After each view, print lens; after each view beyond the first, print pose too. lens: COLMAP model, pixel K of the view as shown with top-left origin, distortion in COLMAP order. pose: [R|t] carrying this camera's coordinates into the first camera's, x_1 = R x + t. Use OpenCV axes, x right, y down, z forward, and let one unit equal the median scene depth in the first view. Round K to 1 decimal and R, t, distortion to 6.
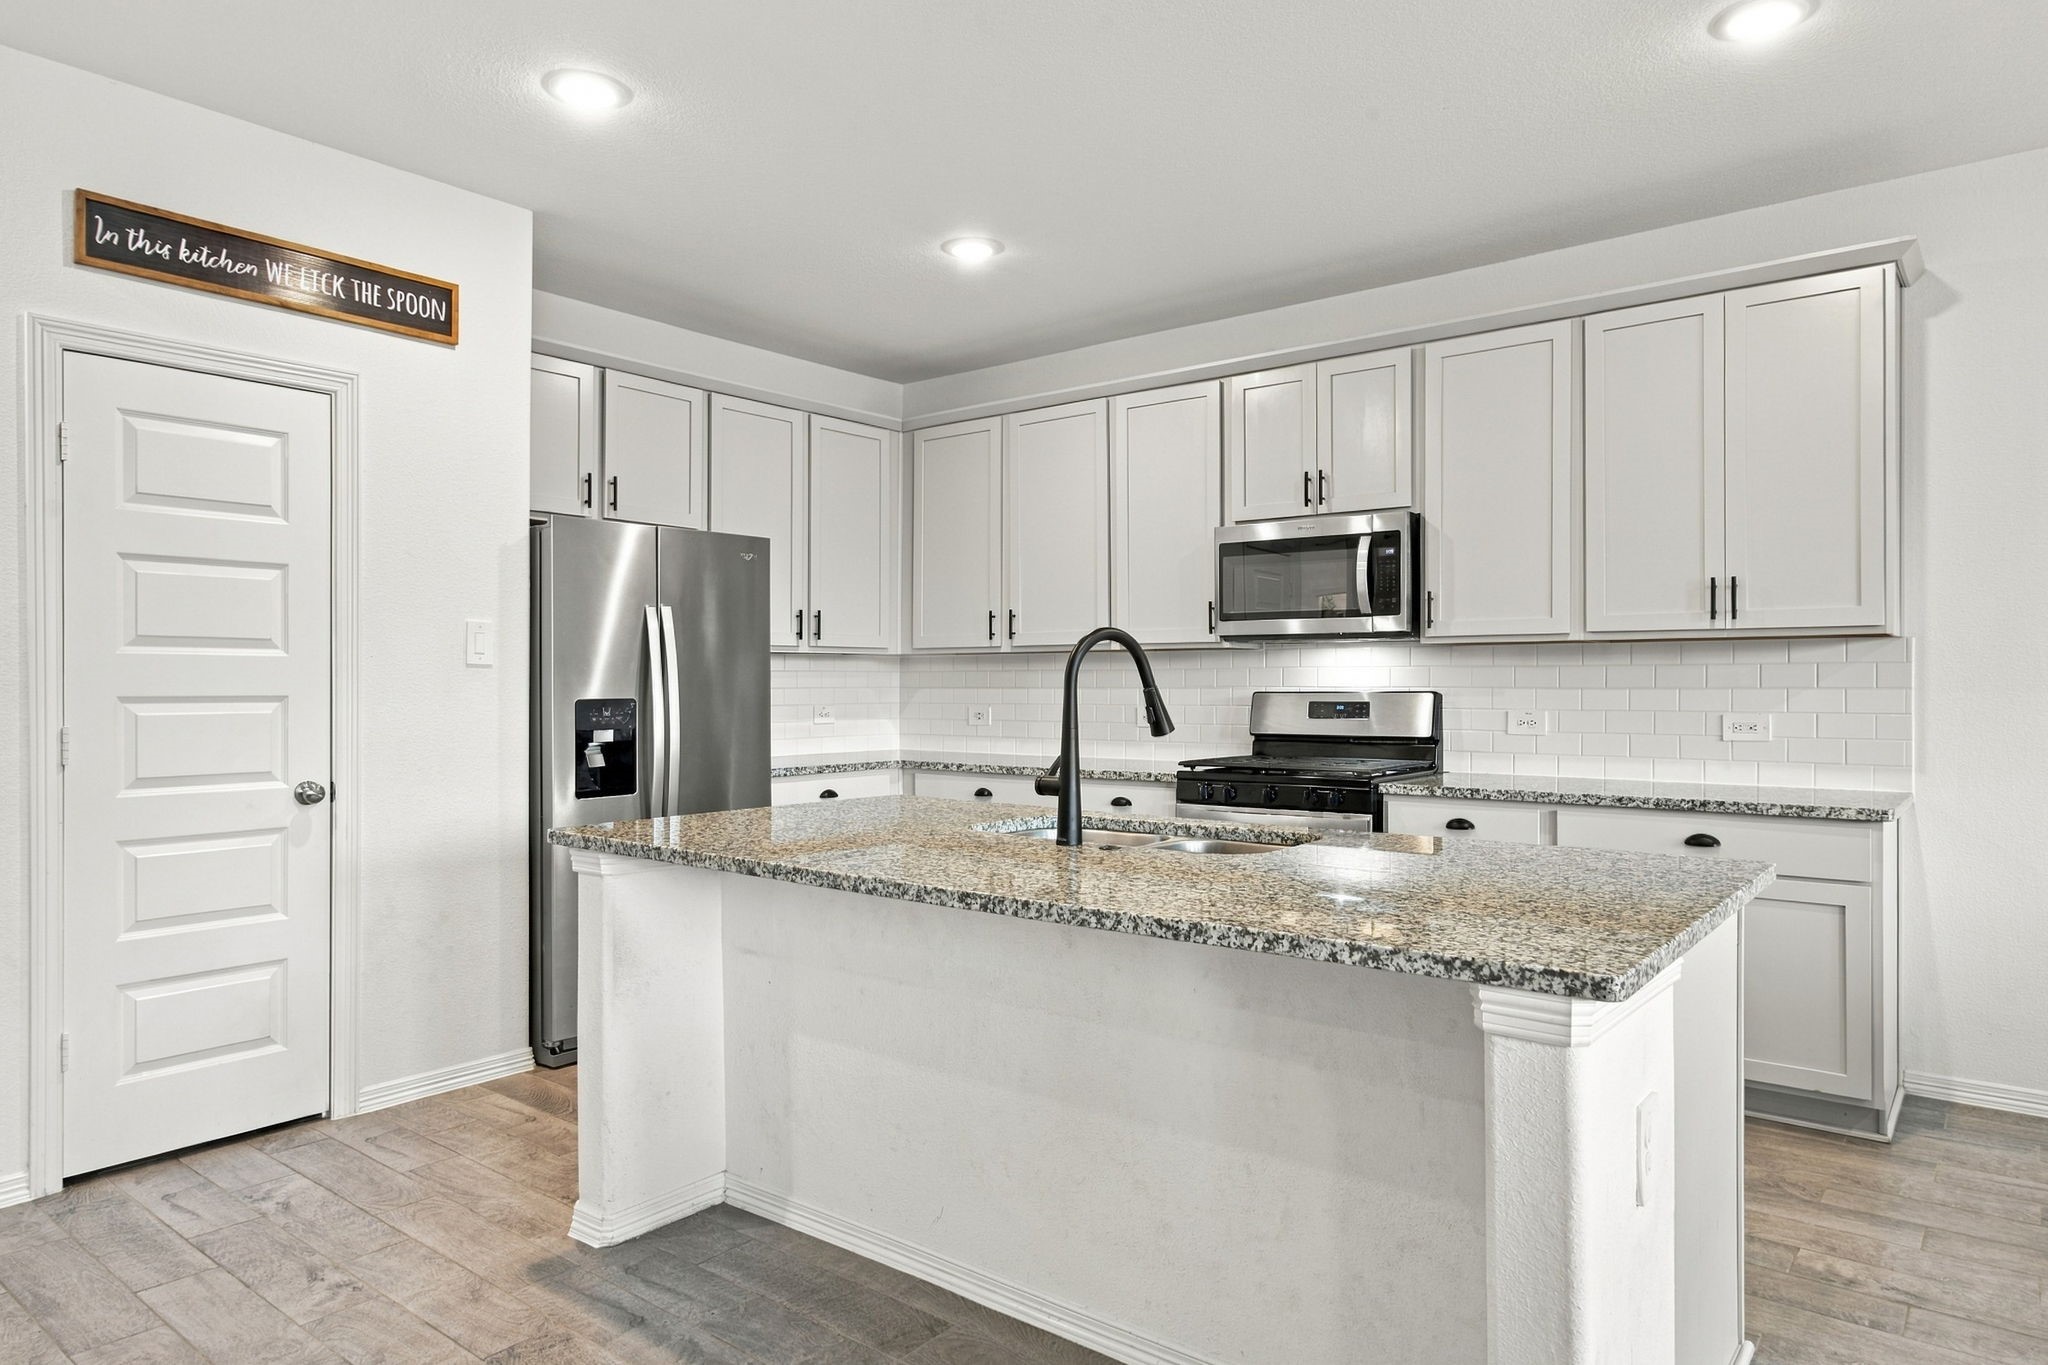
lens RADIAL K [[1276.3, 0, 1024.0], [0, 1276.3, 682.5], [0, 0, 1]] dist [0.003256, 0.001360]
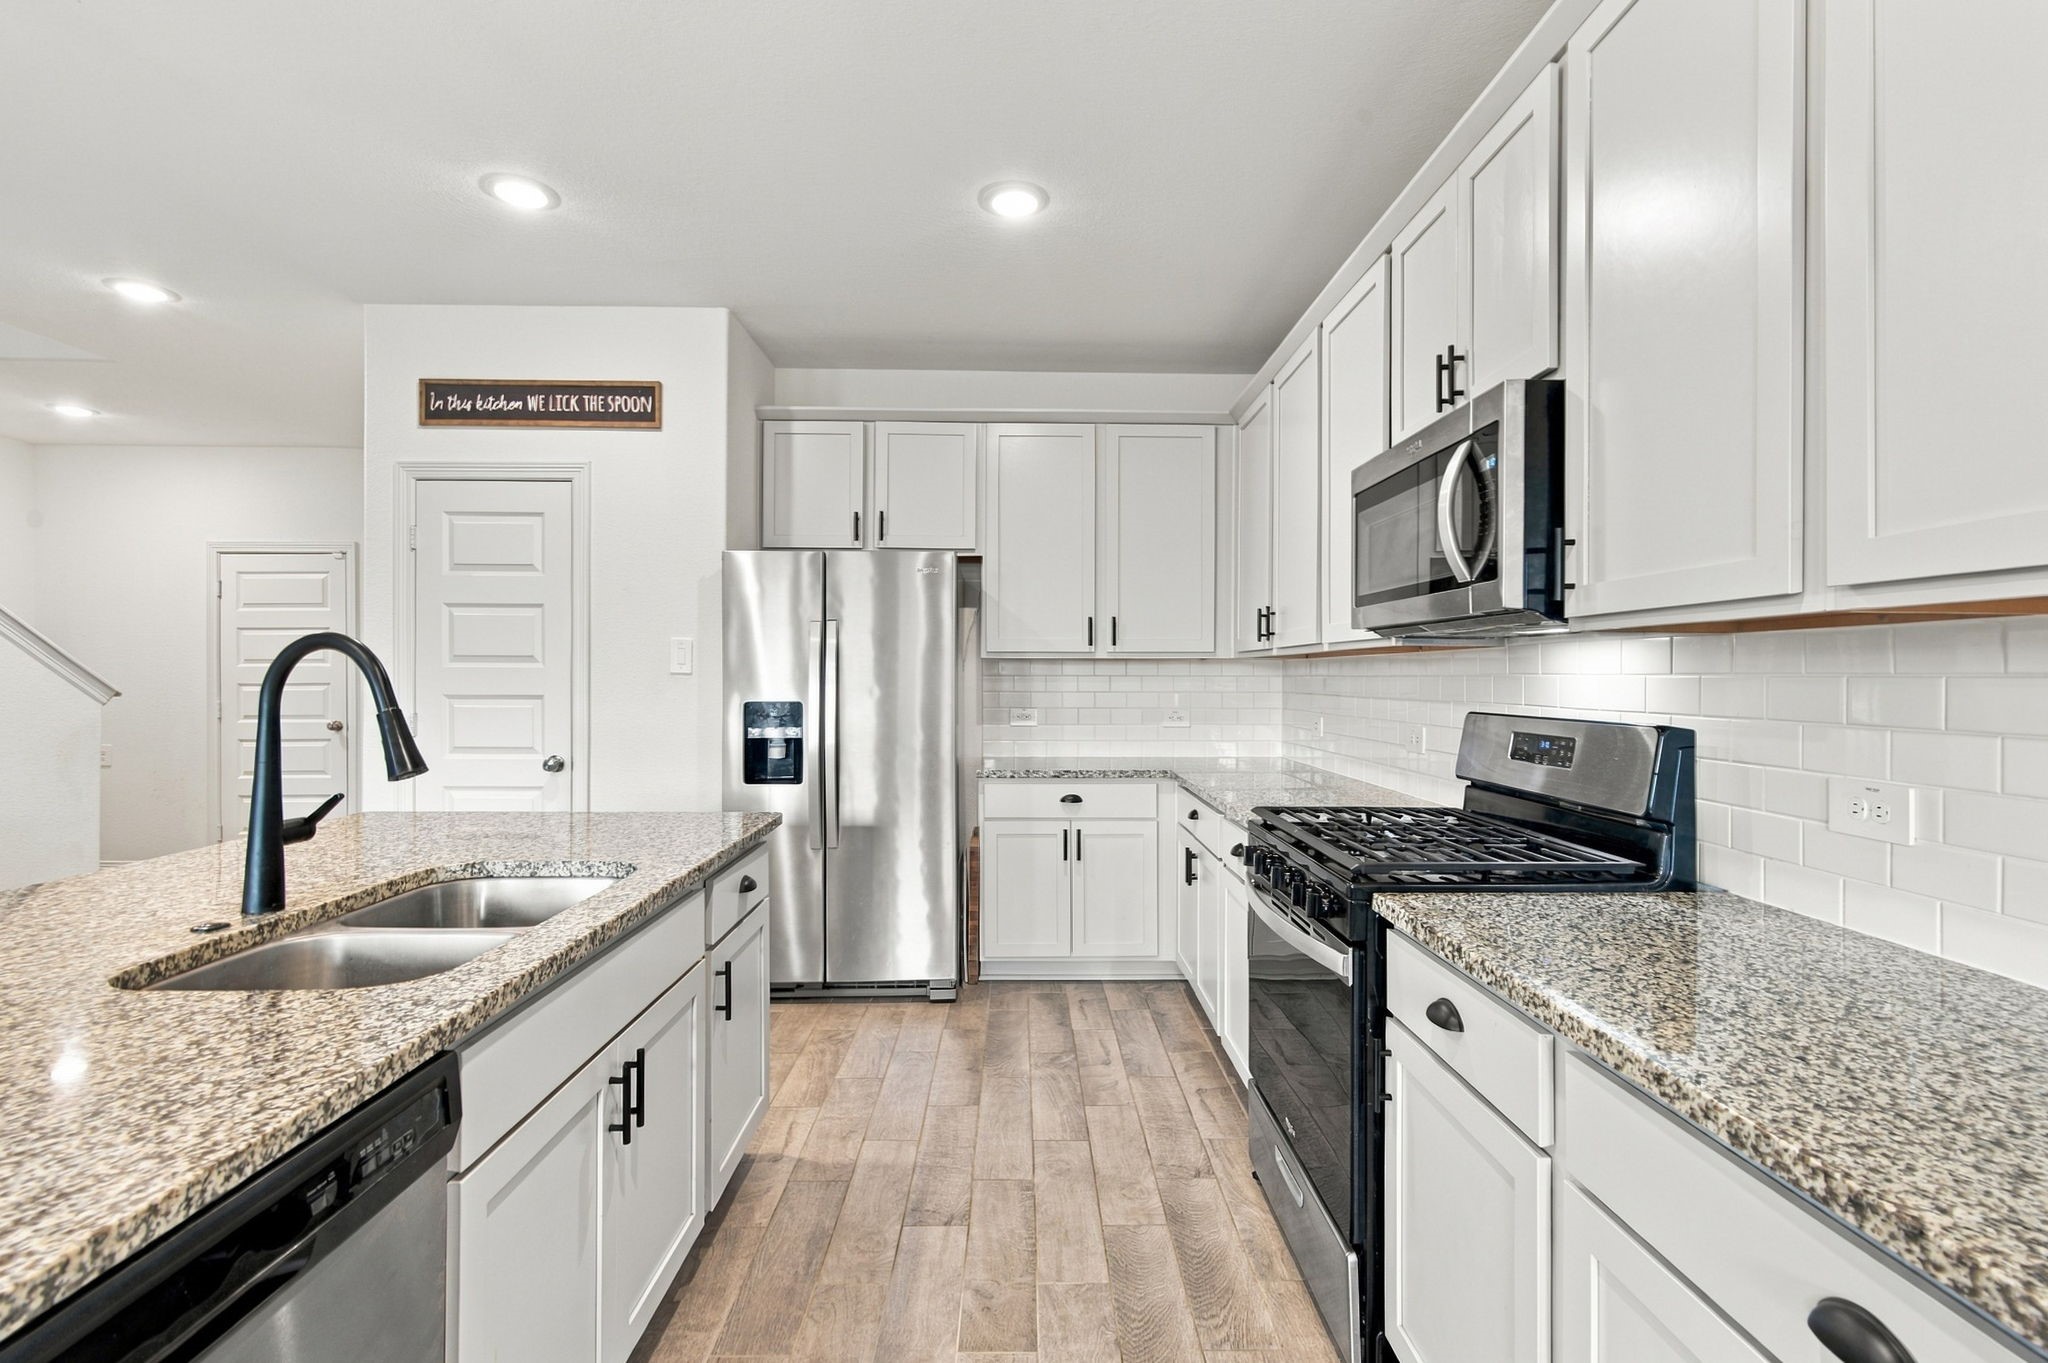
lens RADIAL K [[923.9, 0, 1024.0], [0, 923.9, 681.5], [0, 0, 1]] dist [-0.002653, -0.000209]
pose [[0.640089, 0.008110, -0.768258, 0.490947], [-0.006340, 0.999966, 0.005274, -0.011839], [0.768274, 0.001494, 0.640119, 0.642791]]
